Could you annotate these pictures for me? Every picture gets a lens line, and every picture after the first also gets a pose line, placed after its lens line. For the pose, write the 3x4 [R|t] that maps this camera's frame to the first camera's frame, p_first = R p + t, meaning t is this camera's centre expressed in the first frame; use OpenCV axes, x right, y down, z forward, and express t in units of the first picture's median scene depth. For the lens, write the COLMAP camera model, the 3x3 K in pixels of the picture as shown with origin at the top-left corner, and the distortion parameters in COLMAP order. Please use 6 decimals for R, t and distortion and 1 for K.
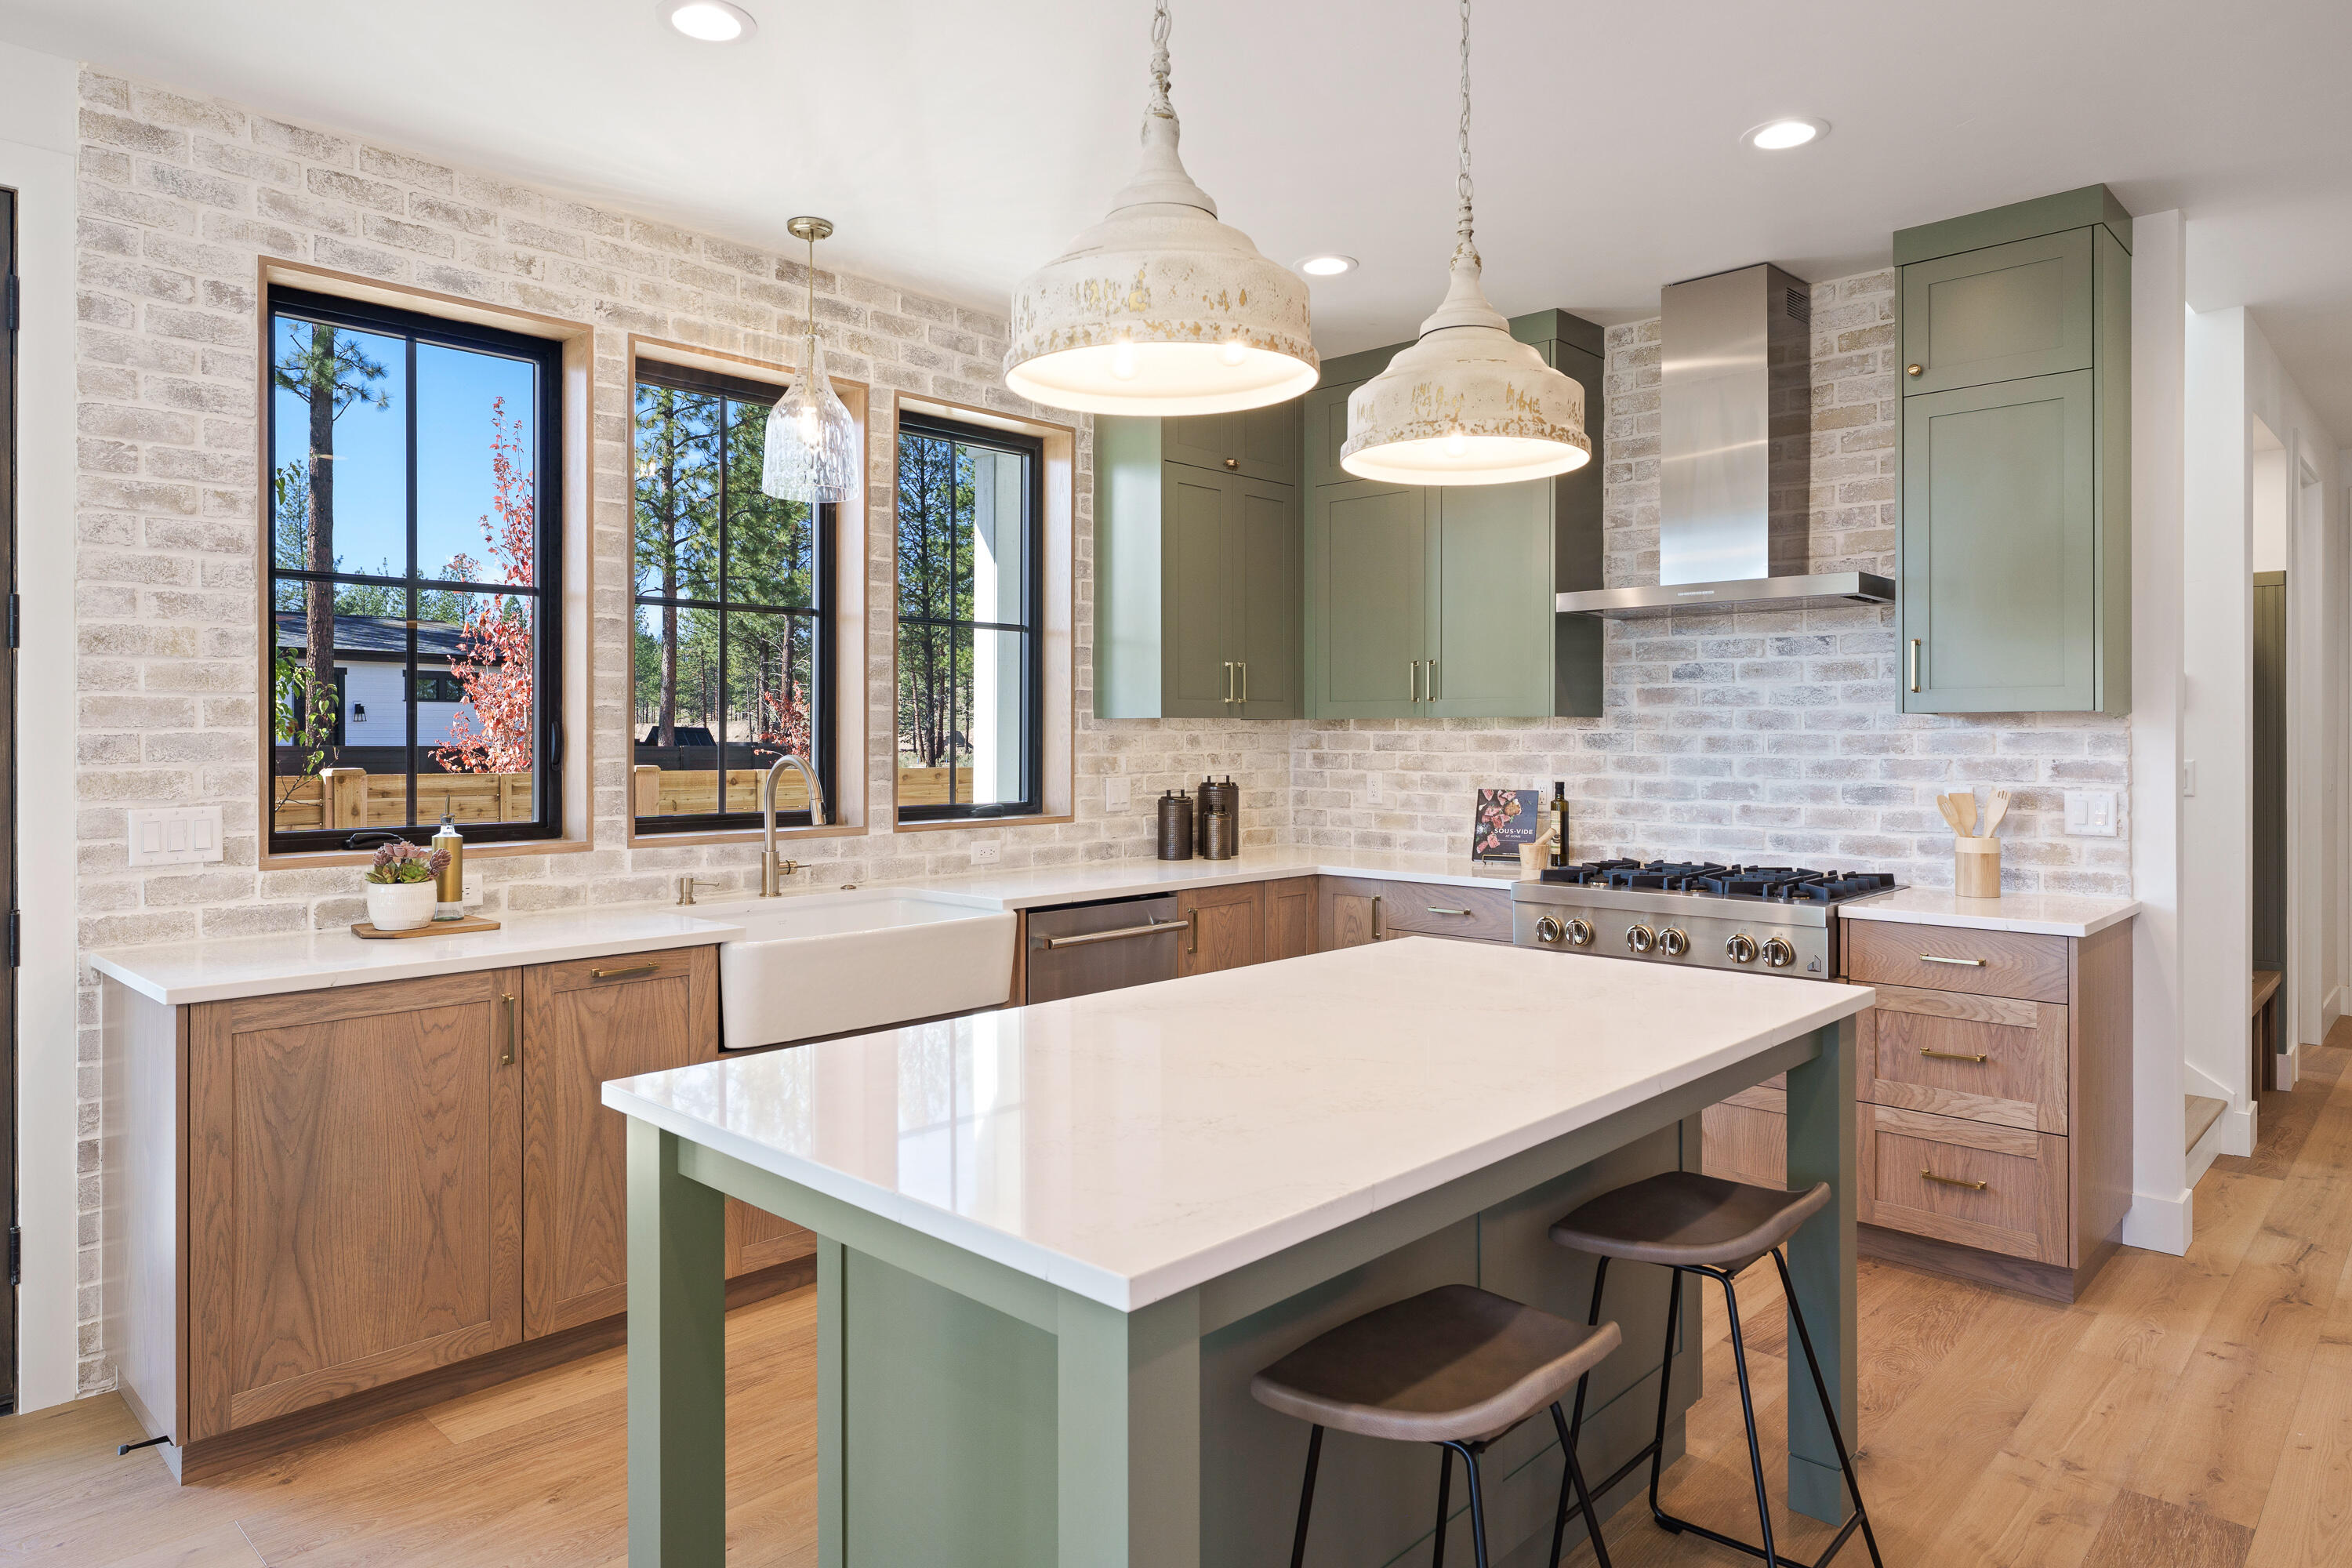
lens RADIAL K [[1419.0, 0, 1159.0], [0, 1419.0, 728.3], [0, 0, 1]] dist [-0.000462, 0.003967]
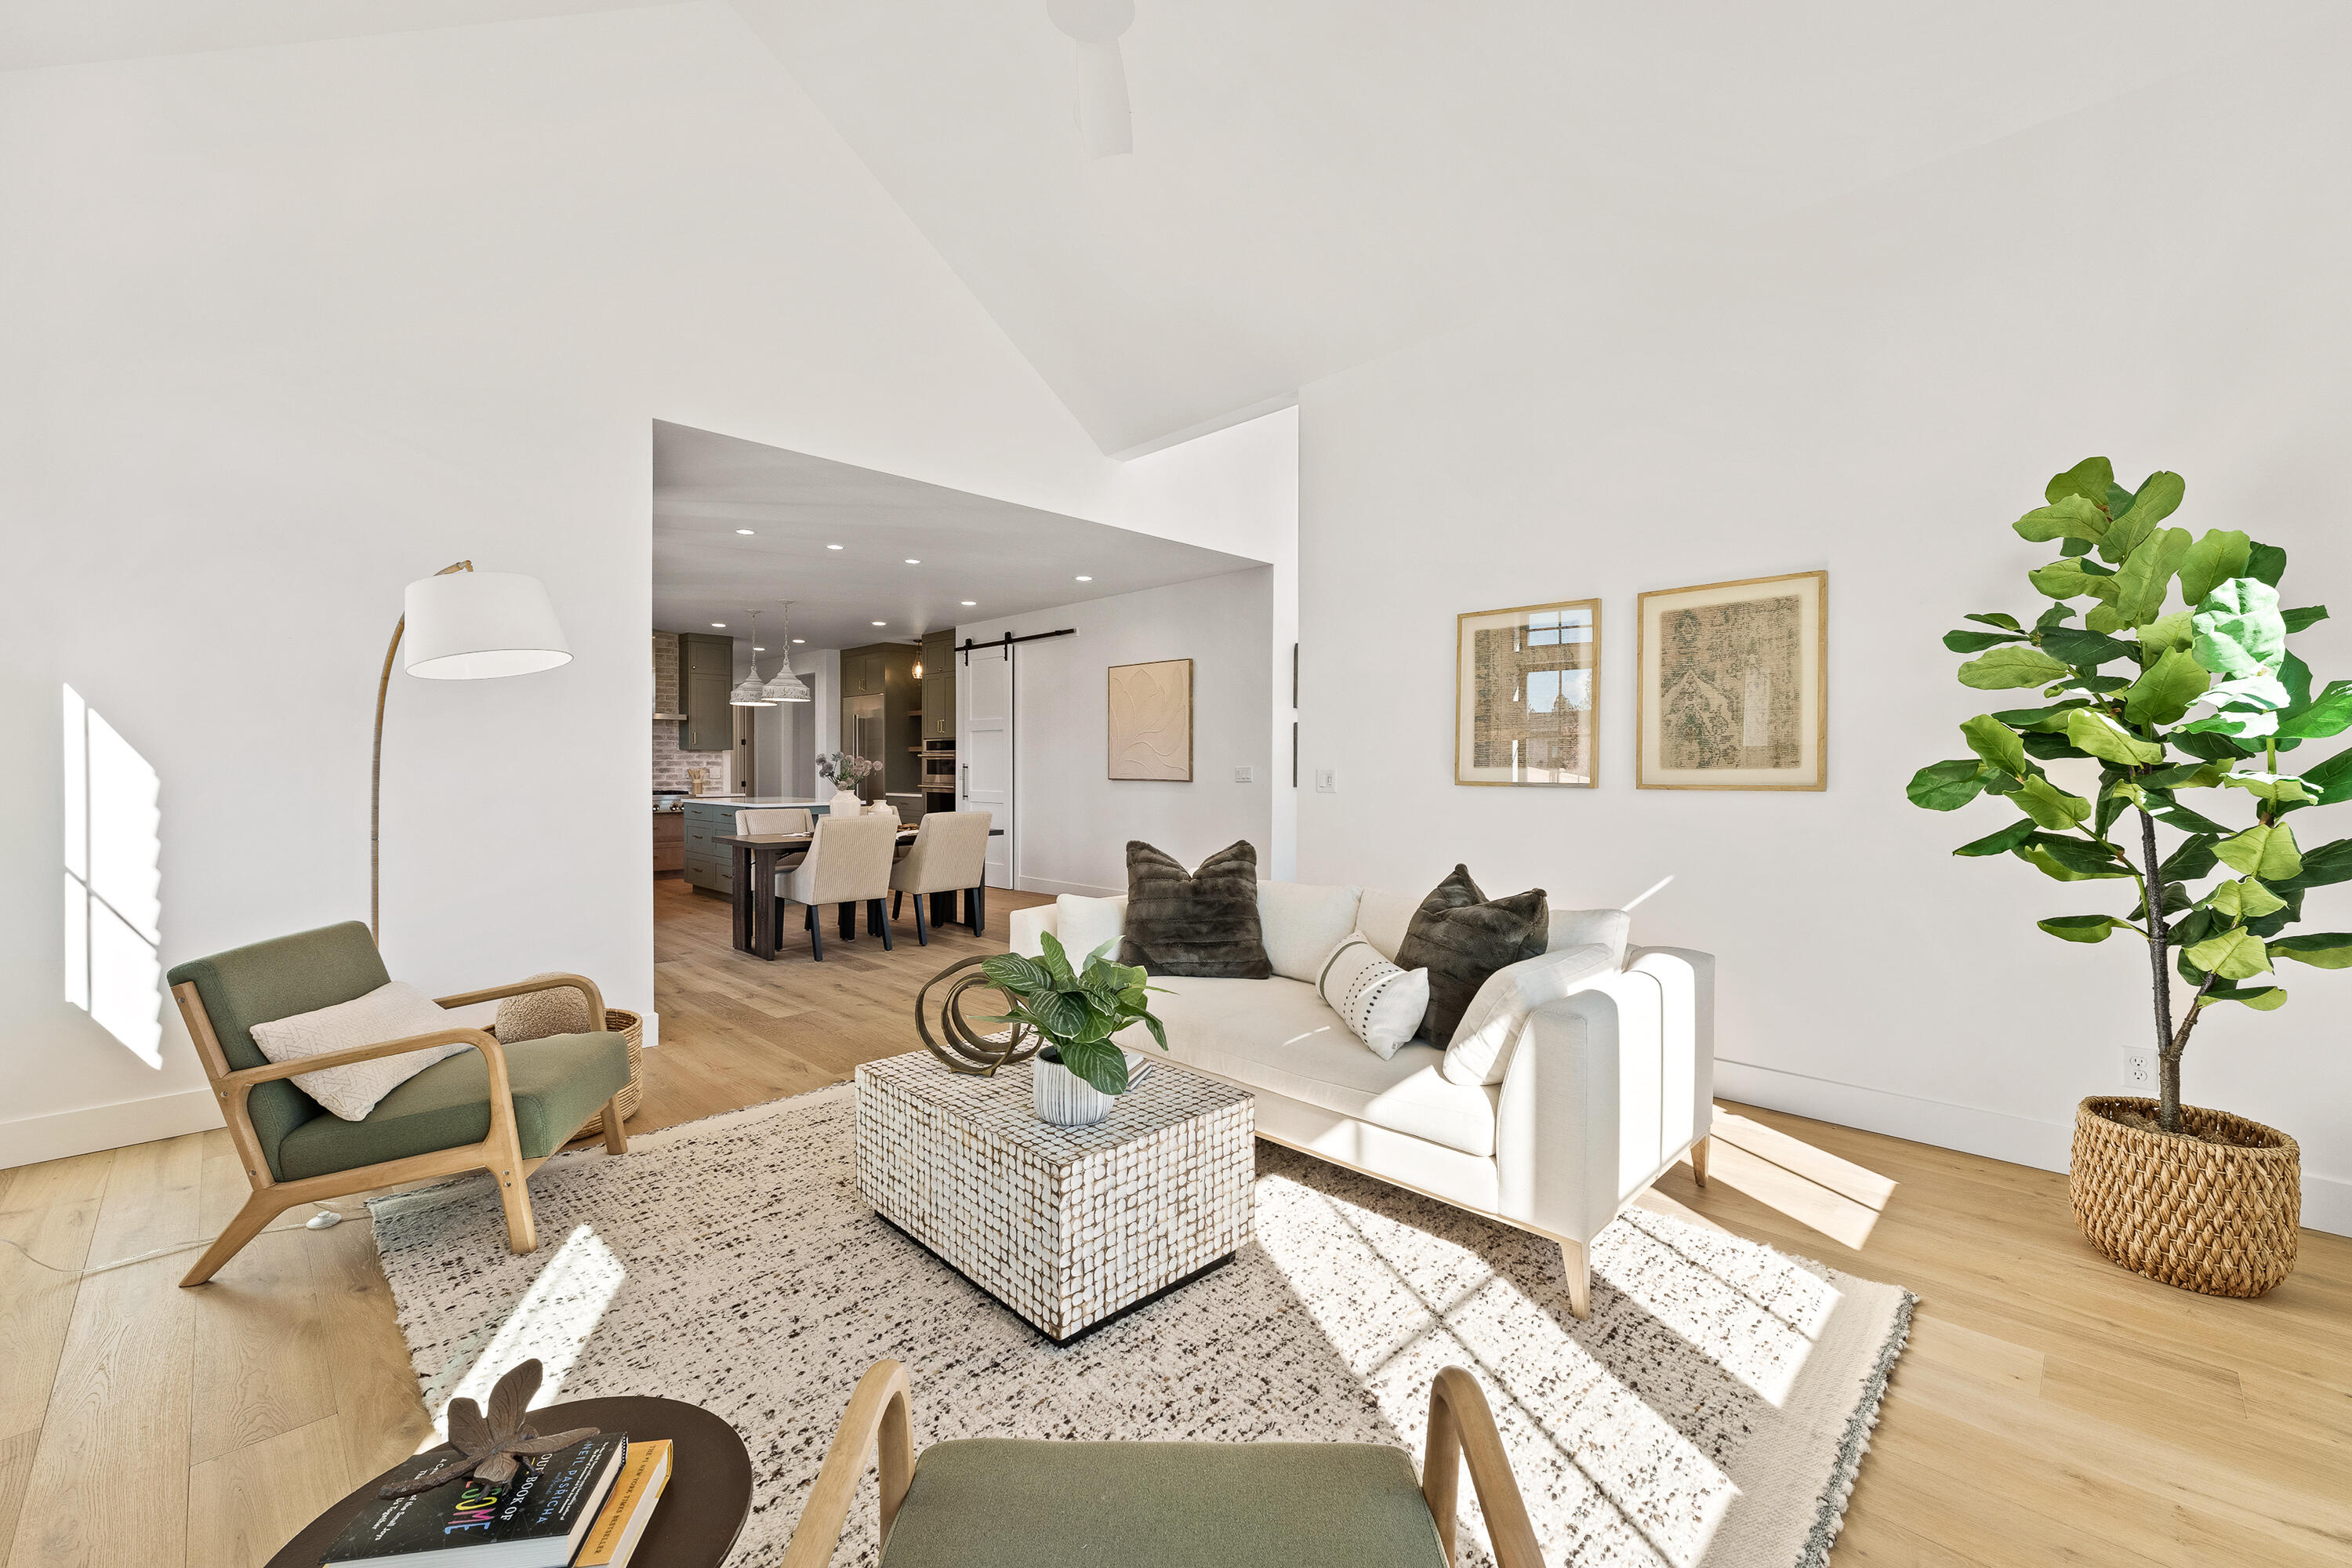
lens RADIAL K [[953.5, 0, 1164.6], [0, 953.5, 773.2], [0, 0, 1]] dist [-0.000684, -0.000599]
pose [[0.028663, -0.005875, 0.999572, -1.987085], [-0.006632, 0.999960, 0.006068, 0.029424], [-0.999567, -0.006803, 0.028623, -0.412020]]
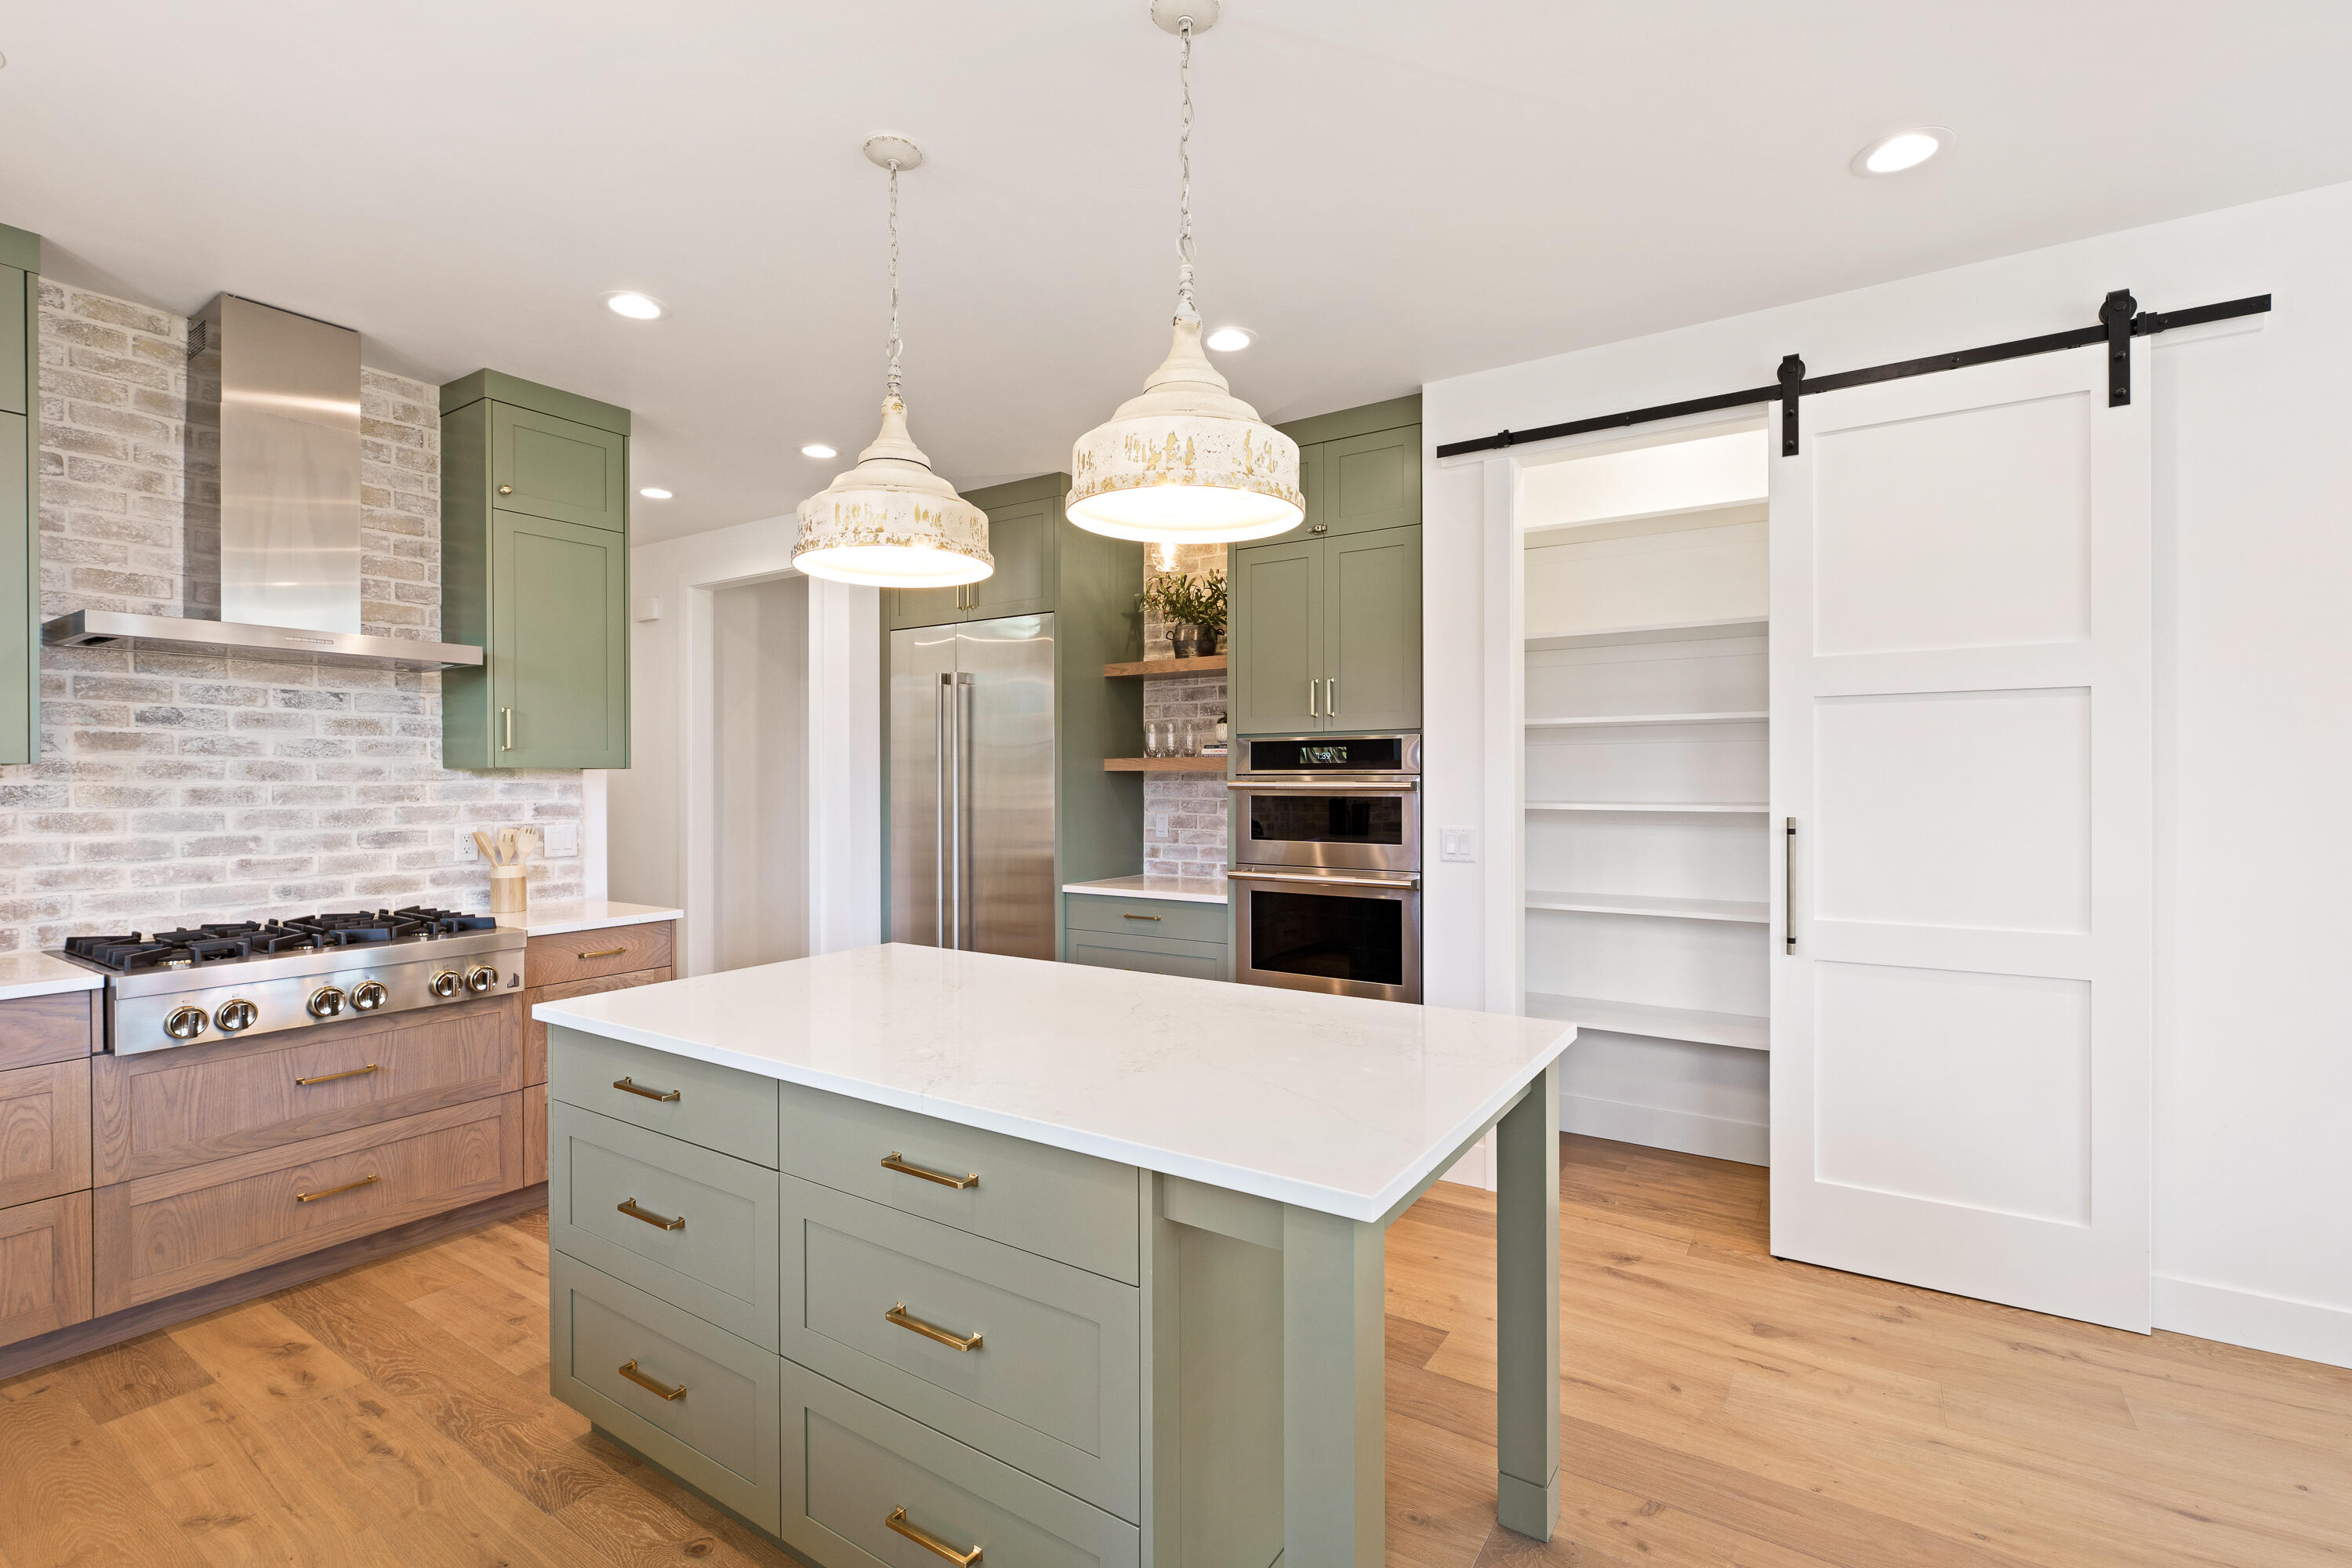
lens RADIAL K [[1058.6, 0, 1168.7], [0, 1058.6, 784.5], [0, 0, 1]] dist [0.000538, 0.000848]
pose [[-0.176792, -0.003664, 0.984241, -0.423827], [-0.001544, 0.999993, 0.003445, -0.000089], [-0.984247, -0.000910, -0.176797, 0.532176]]
